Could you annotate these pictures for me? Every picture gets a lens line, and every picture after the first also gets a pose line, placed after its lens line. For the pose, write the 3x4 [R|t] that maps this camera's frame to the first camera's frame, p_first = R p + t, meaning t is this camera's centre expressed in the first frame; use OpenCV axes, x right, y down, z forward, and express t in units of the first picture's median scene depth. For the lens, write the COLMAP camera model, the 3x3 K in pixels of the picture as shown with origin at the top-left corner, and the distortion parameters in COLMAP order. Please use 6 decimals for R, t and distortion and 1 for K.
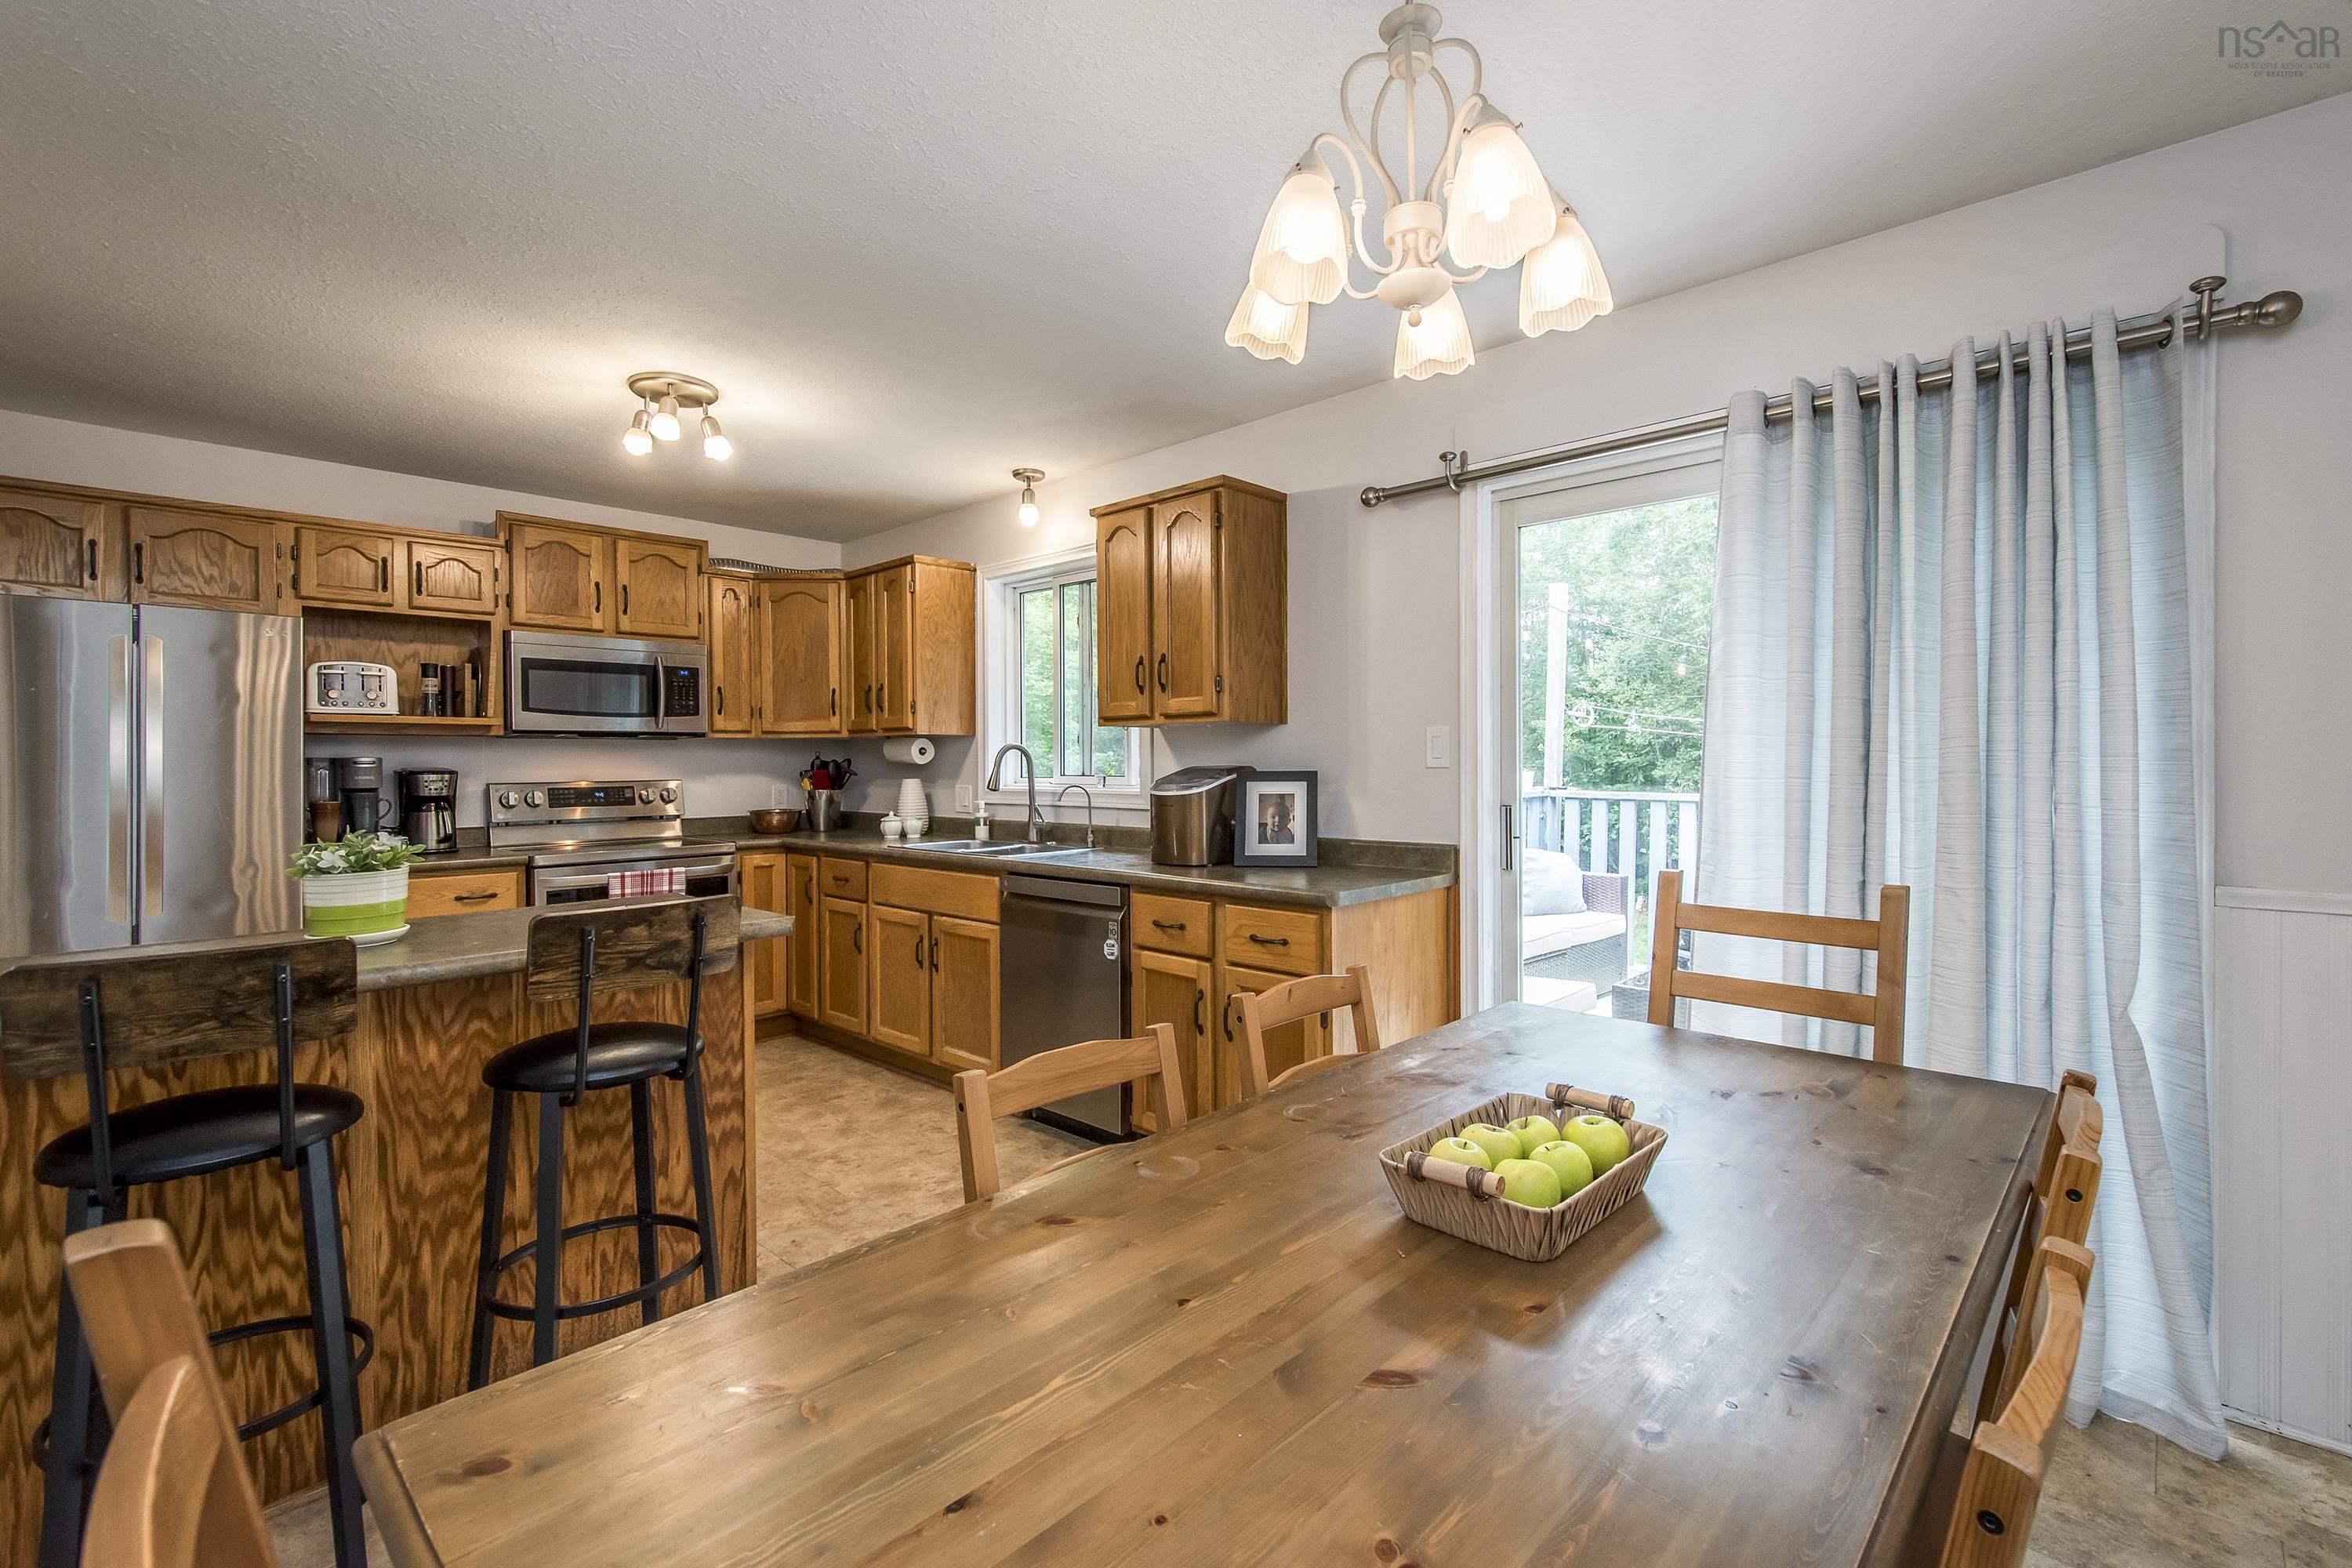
lens RADIAL K [[1046.6, 0, 1186.9], [0, 1046.6, 769.2], [0, 0, 1]] dist [0.008042, -0.000562]
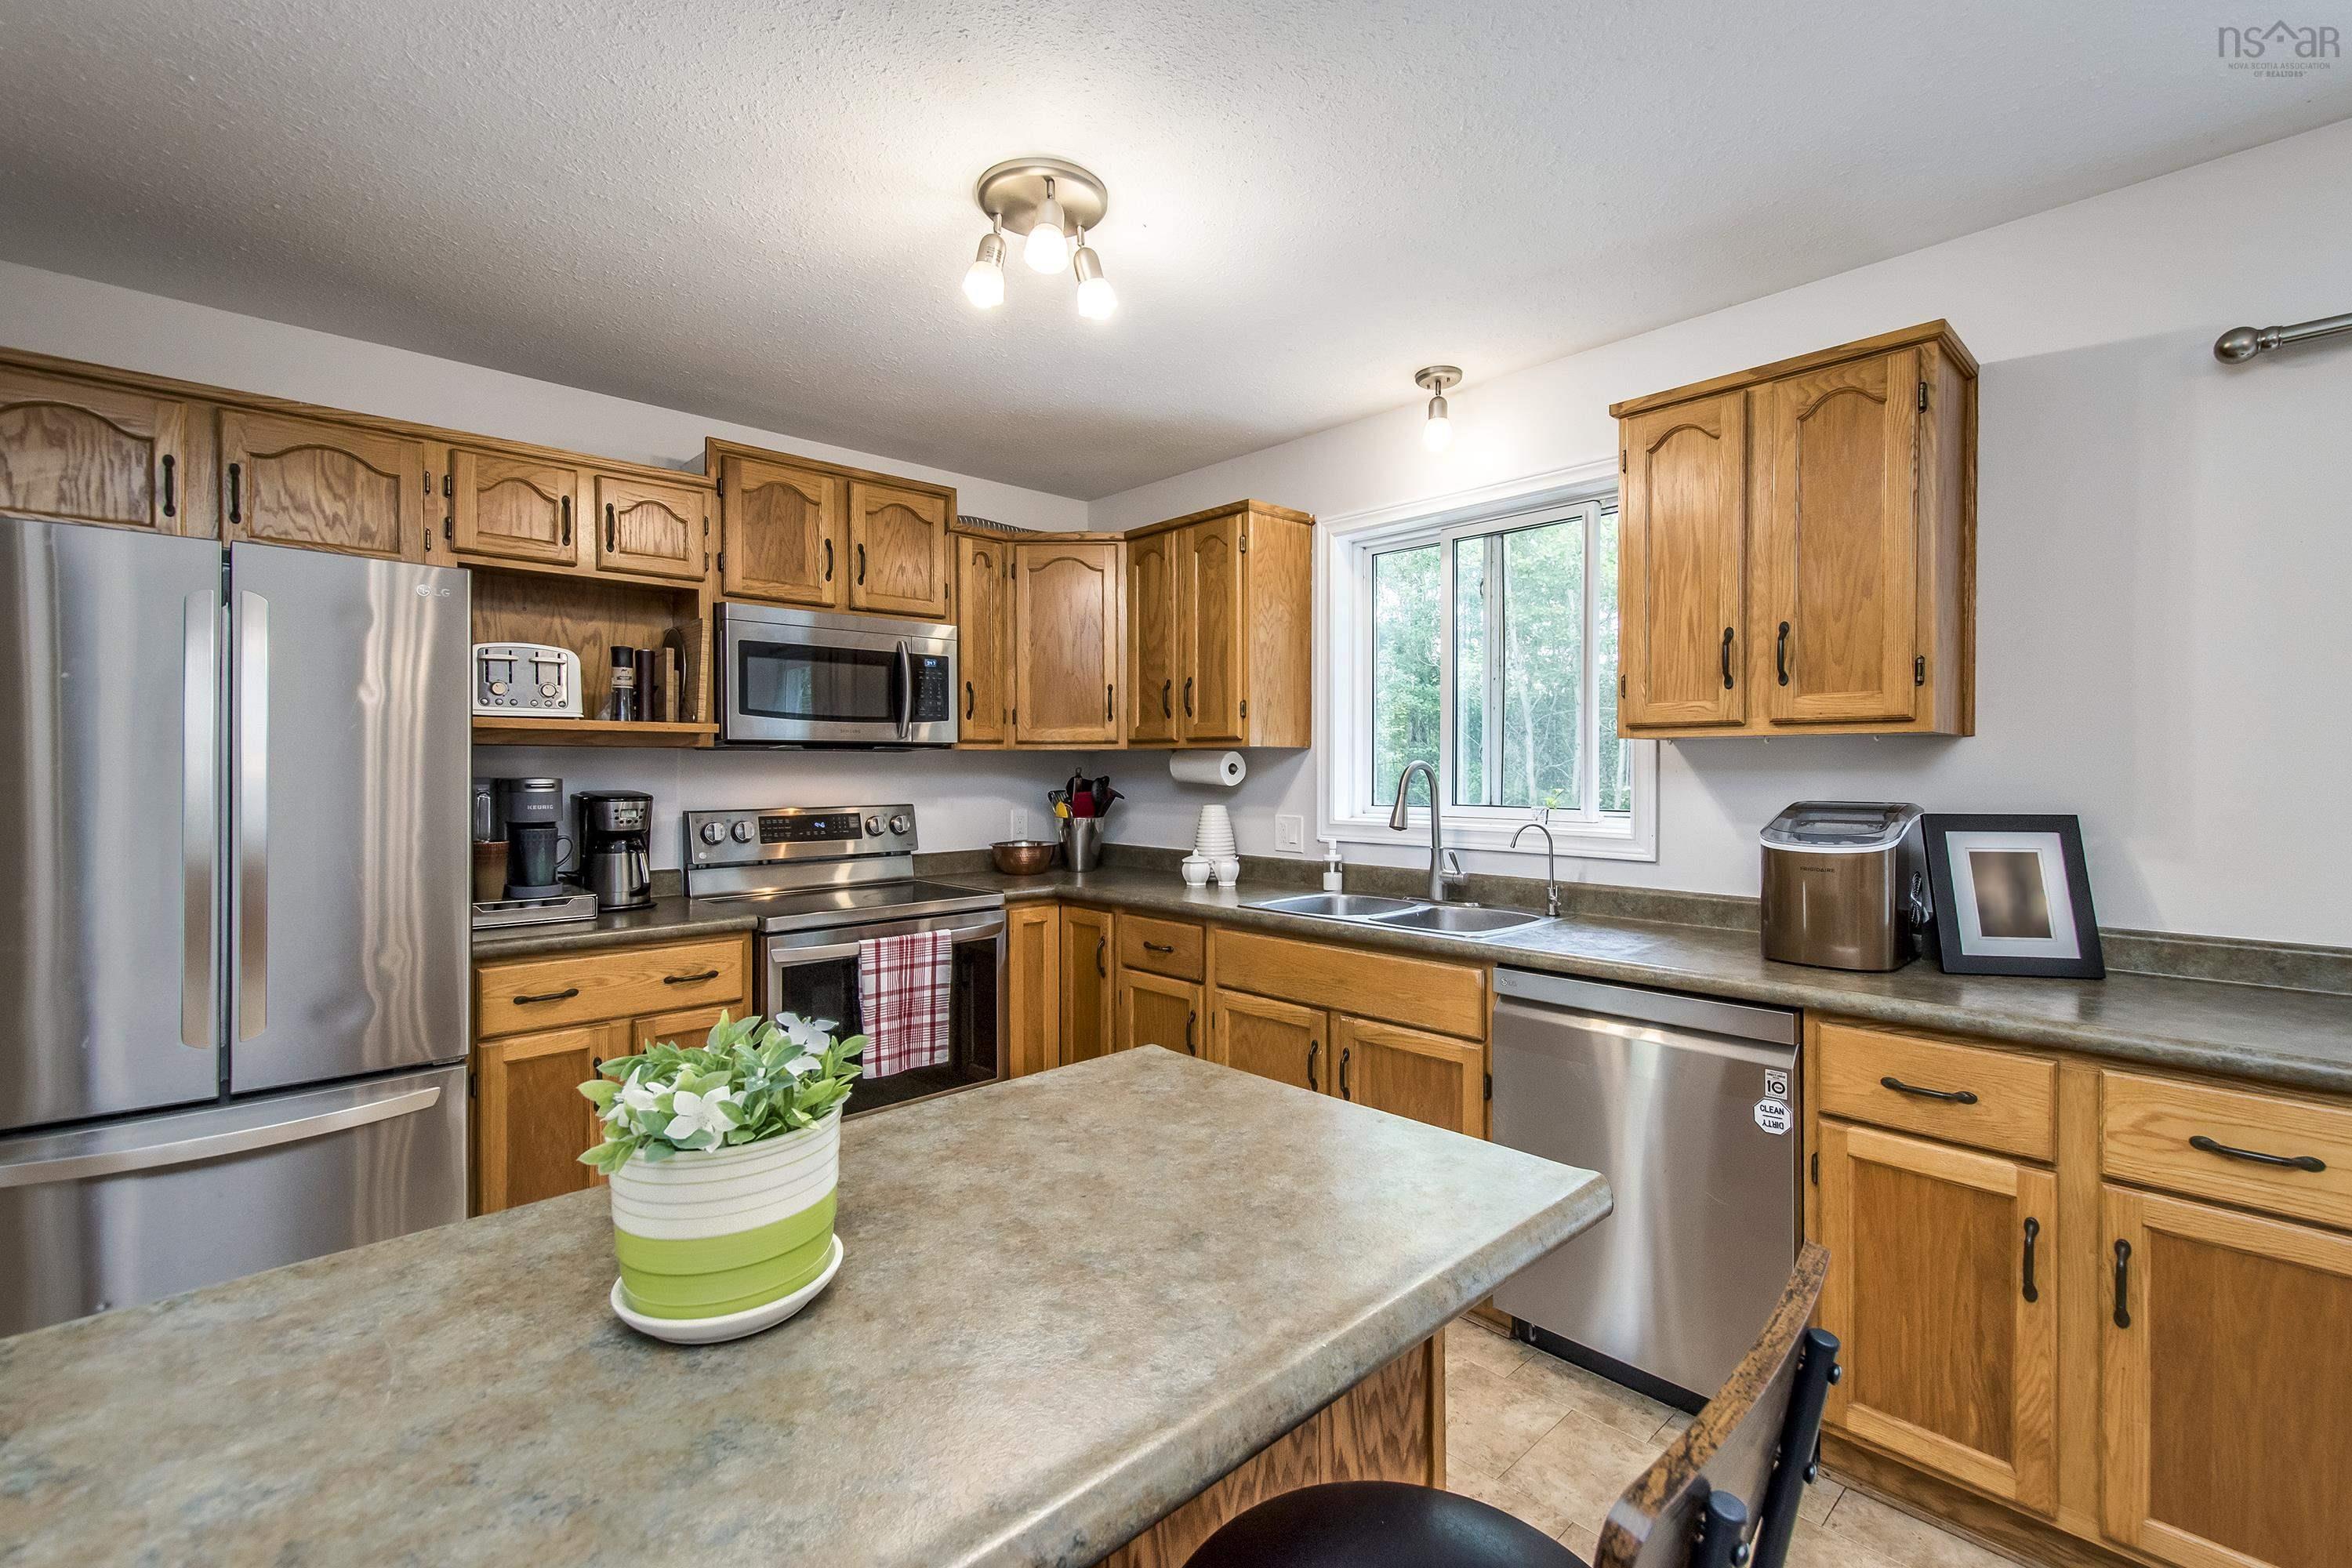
lens RADIAL K [[1038.4, 0, 1175.5], [0, 1038.4, 776.9], [0, 0, 1]] dist [0.013355, -0.001050]
pose [[0.998226, 0.005757, -0.059268, -0.297421], [-0.005609, 0.999981, 0.002661, -0.015711], [0.059282, -0.002323, 0.998239, 0.308214]]
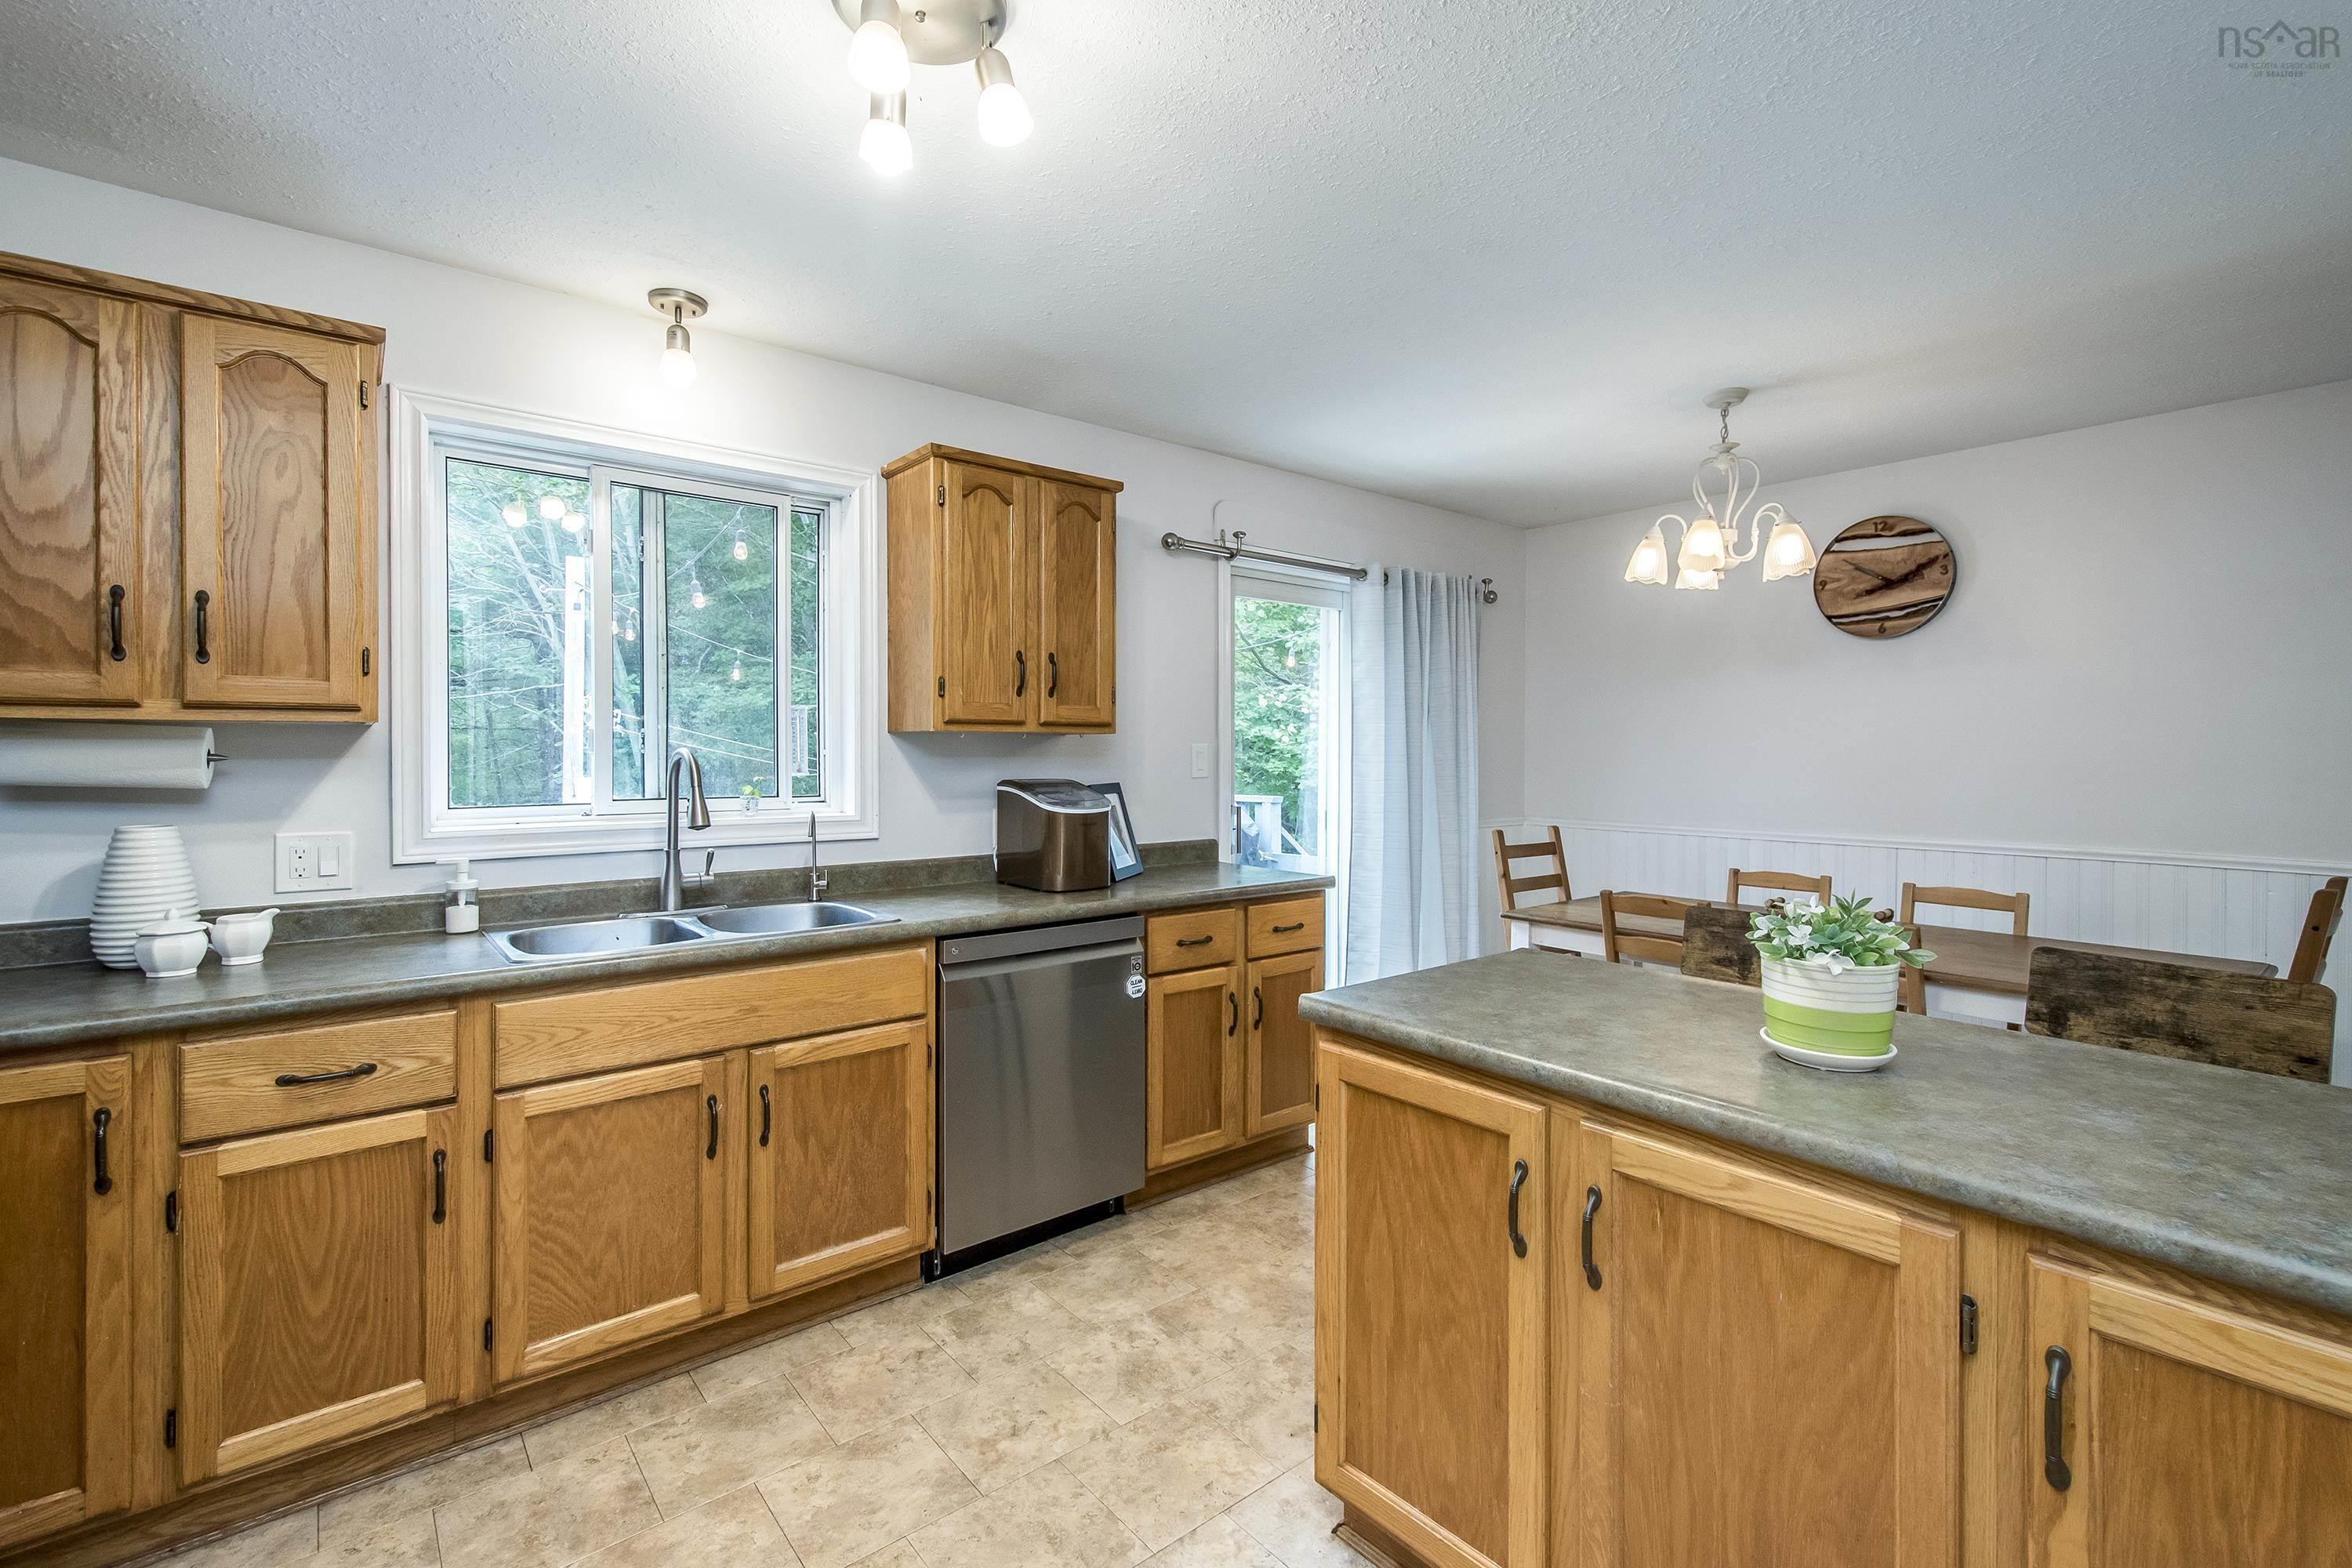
lens RADIAL K [[1040.4, 0, 1225.4], [0, 1040.4, 759.2], [0, 0, 1]] dist [0.012198, -0.000053]
pose [[0.105356, -0.000278, 0.994435, -0.751990], [0.005400, 0.999985, -0.000292, -0.017174], [-0.994420, 0.005400, 0.105356, 0.654852]]
